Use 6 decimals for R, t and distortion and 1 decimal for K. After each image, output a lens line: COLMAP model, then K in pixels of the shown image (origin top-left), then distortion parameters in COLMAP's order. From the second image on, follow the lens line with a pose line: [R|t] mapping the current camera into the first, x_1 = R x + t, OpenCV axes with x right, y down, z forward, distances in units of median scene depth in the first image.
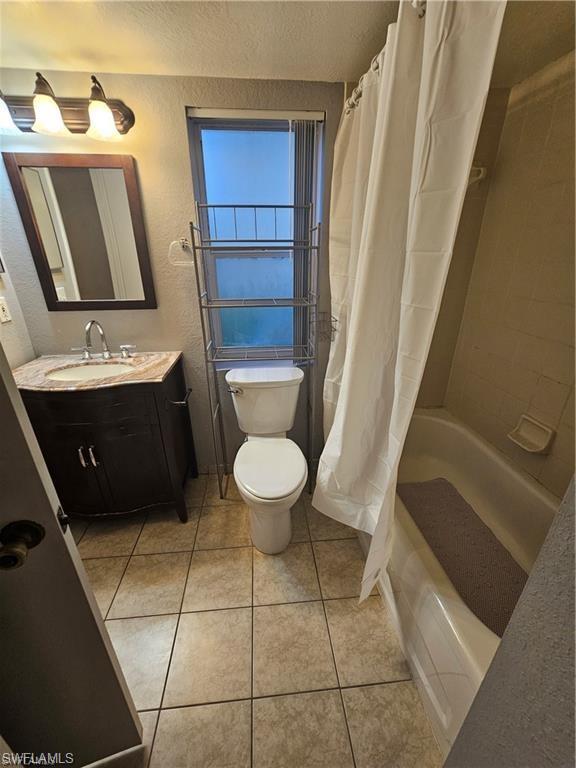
lens RADIAL K [[311.9, 0, 286.8], [0, 311.9, 387.0], [0, 0, 1]] dist [-0.003688, 0.001191]
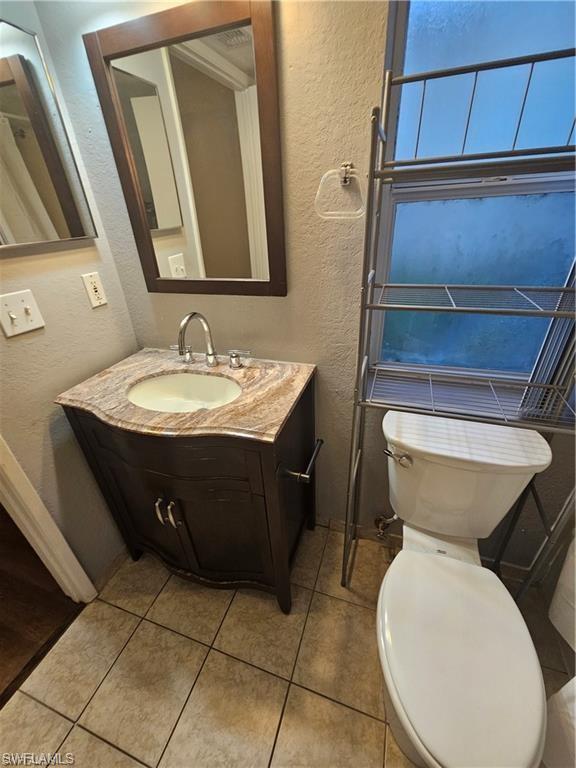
lens RADIAL K [[311.9, 0, 287.6], [0, 311.9, 383.2], [0, 0, 1]] dist [-0.003688, 0.001191]
pose [[0.910971, 0.166059, -0.377566, -0.159220], [-0.121047, 0.982703, 0.140149, -0.171249], [0.394308, -0.081968, 0.915315, 0.437201]]
